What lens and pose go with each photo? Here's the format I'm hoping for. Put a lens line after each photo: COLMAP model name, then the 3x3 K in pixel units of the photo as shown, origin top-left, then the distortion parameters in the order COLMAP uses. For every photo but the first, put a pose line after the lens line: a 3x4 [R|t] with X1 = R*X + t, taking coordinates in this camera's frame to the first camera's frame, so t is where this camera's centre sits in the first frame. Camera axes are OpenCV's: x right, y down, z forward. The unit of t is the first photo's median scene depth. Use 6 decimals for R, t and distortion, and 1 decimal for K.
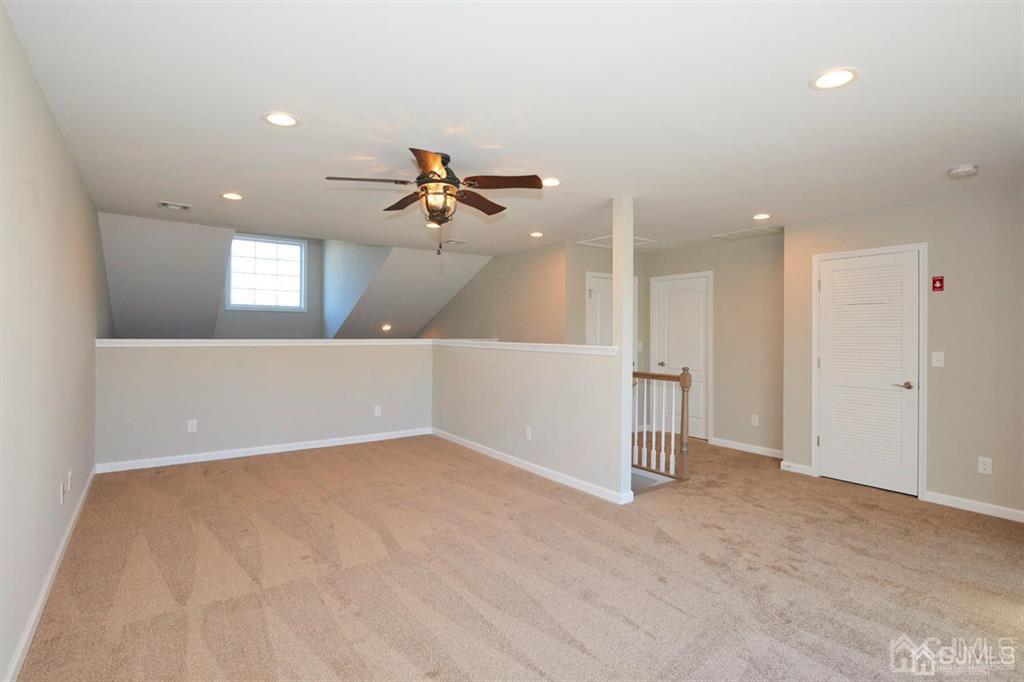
lens RADIAL K [[500.8, 0, 509.6], [0, 500.8, 336.7], [0, 0, 1]] dist [-0.012969, 0.000559]
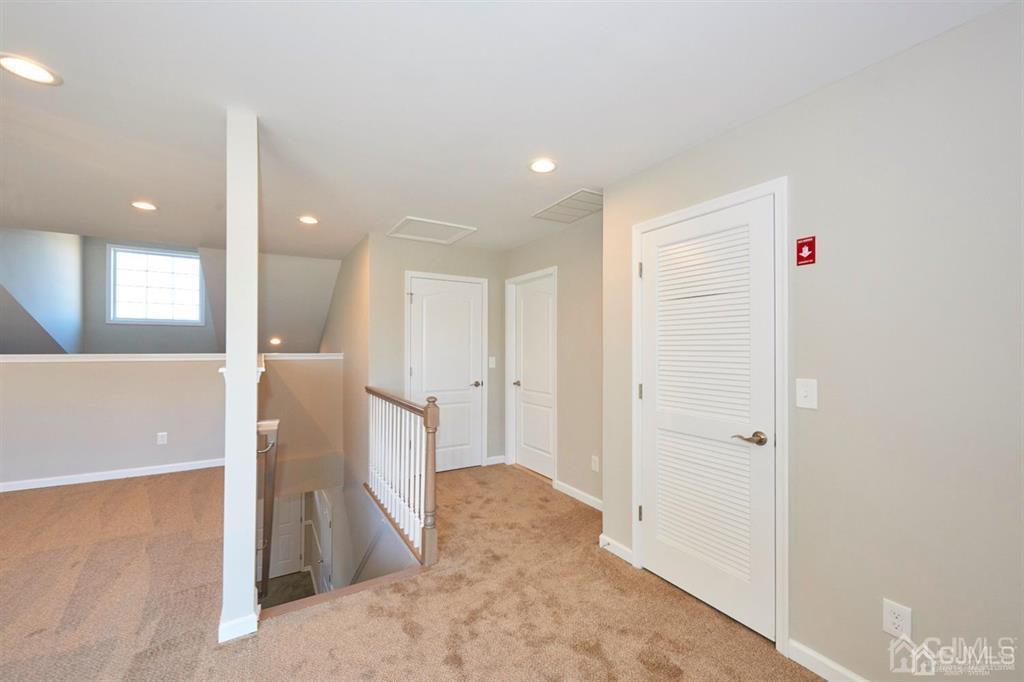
lens RADIAL K [[408.9, 0, 511.2], [0, 408.9, 347.0], [0, 0, 1]] dist [-0.004253, 0.000576]
pose [[0.997058, -0.002242, -0.076612, 0.504579], [0.001636, 0.999967, -0.007969, -0.000890], [0.076627, 0.007820, 0.997029, 0.469234]]
